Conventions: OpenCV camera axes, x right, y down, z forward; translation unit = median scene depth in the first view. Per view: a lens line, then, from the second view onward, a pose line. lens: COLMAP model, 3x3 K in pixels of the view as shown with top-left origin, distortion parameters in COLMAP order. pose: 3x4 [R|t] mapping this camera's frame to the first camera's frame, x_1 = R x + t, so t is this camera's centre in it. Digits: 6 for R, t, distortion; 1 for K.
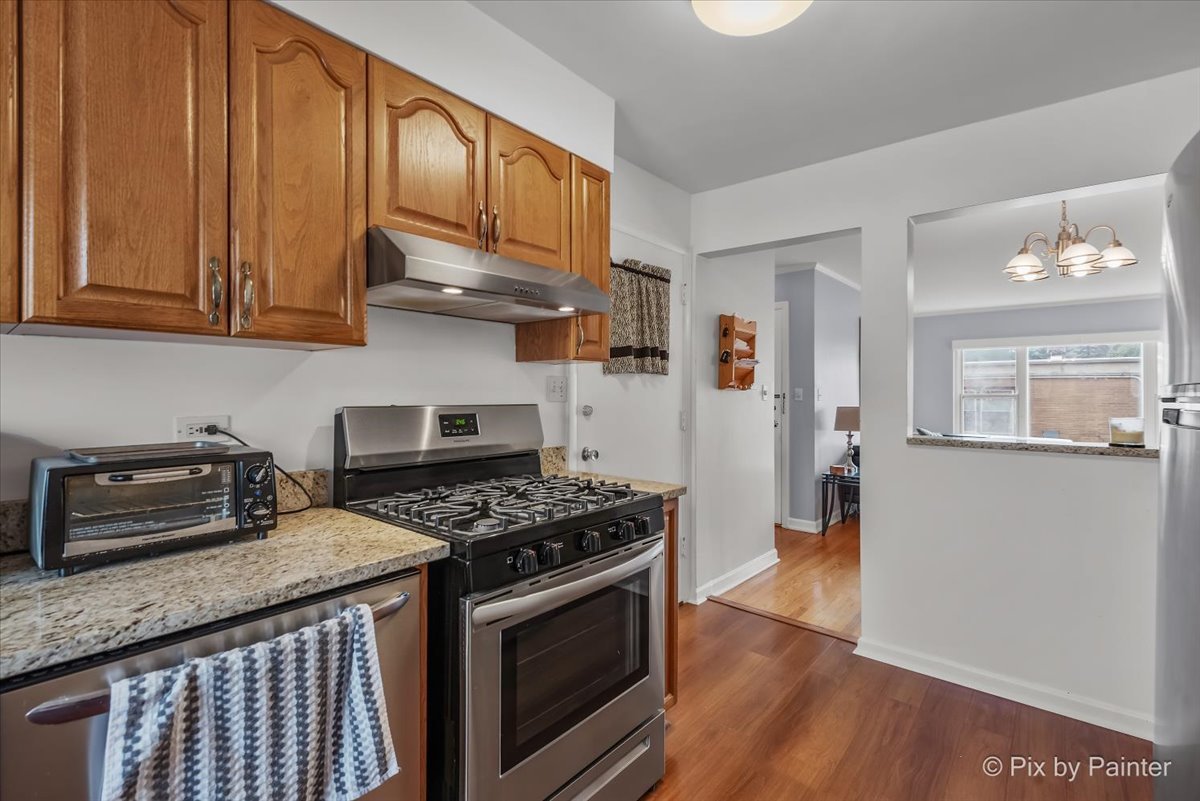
lens RADIAL K [[536.0, 0, 600.9], [0, 536.0, 393.5], [0, 0, 1]] dist [0.003187, -0.000311]
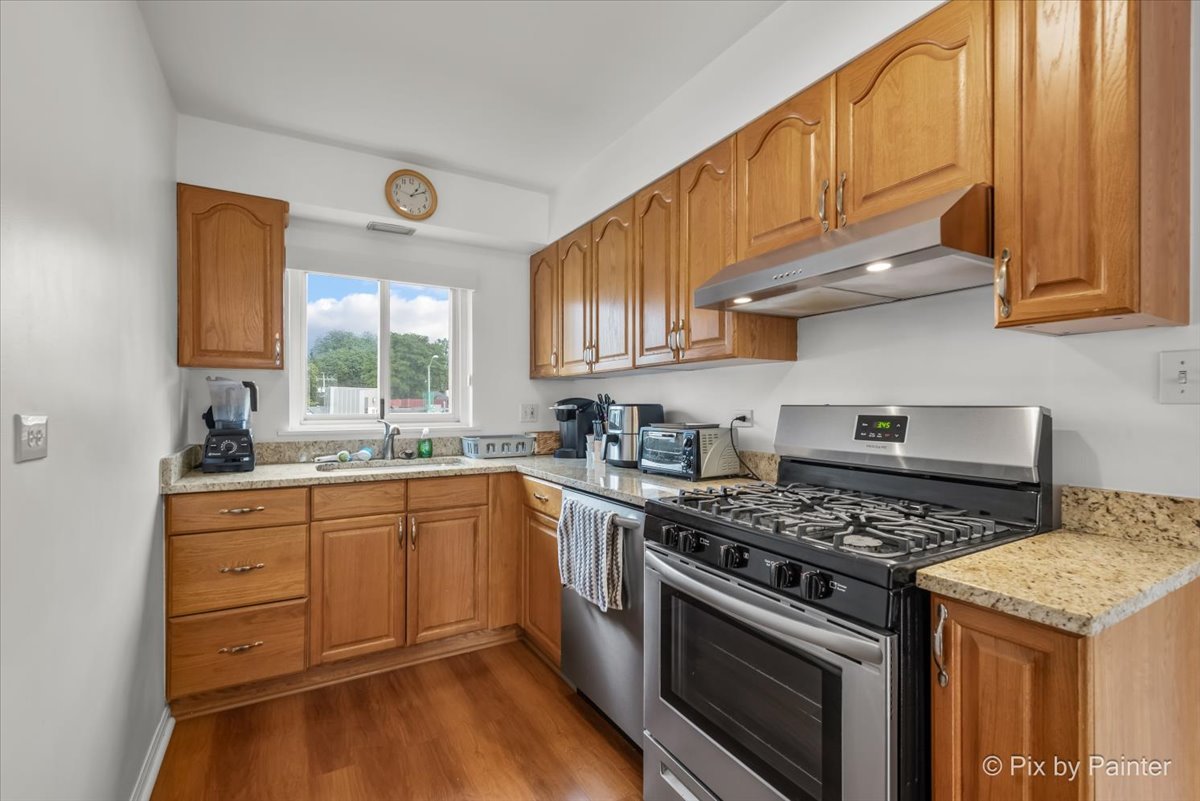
lens RADIAL K [[536.0, 0, 602.9], [0, 536.0, 406.9], [0, 0, 1]] dist [0.003187, -0.000311]
pose [[-0.324072, 0.004438, -0.946022, 0.482331], [0.001330, 0.999990, 0.004236, 0.013762], [0.946032, 0.000114, -0.324074, 0.593134]]
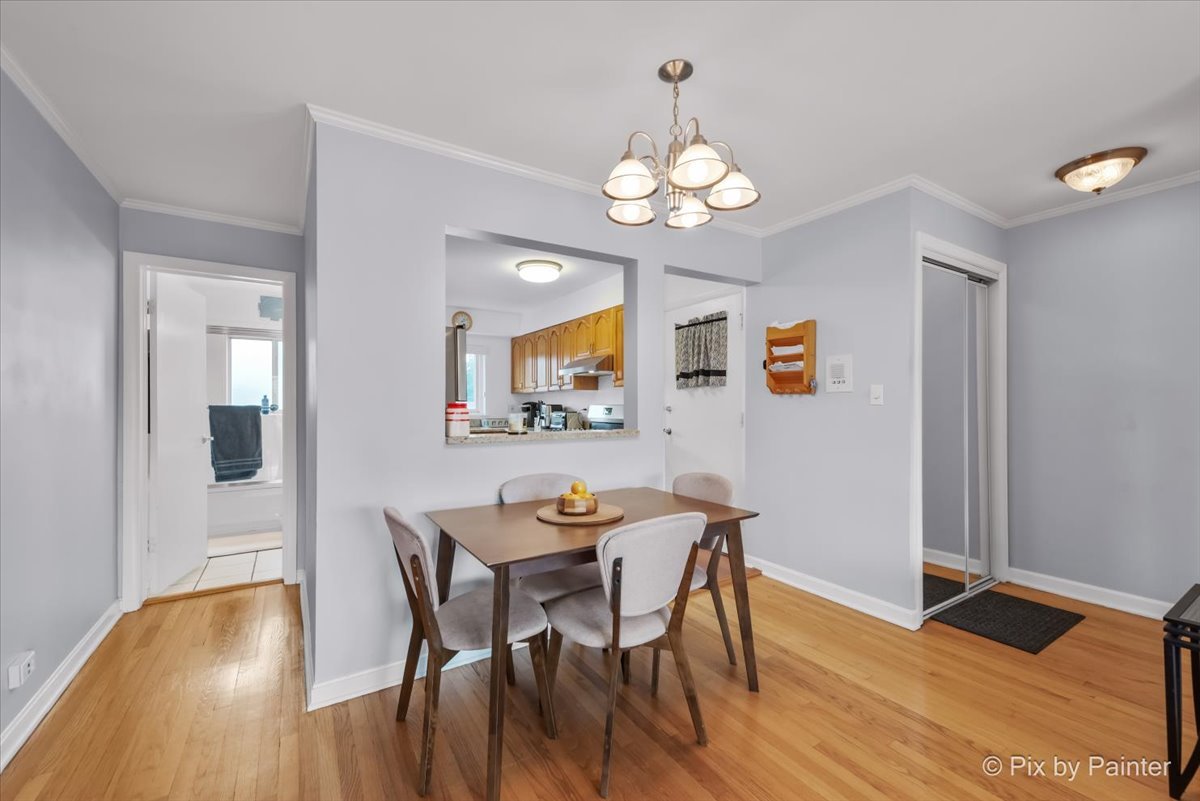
lens RADIAL K [[491.0, 0, 604.5], [0, 491.0, 399.3], [0, 0, 1]] dist [0.011897, -0.001360]
pose [[-0.287045, -0.006516, -0.957895, 1.658679], [0.006934, 0.999937, -0.008880, 0.010707], [0.957892, -0.009191, -0.286982, 1.223755]]
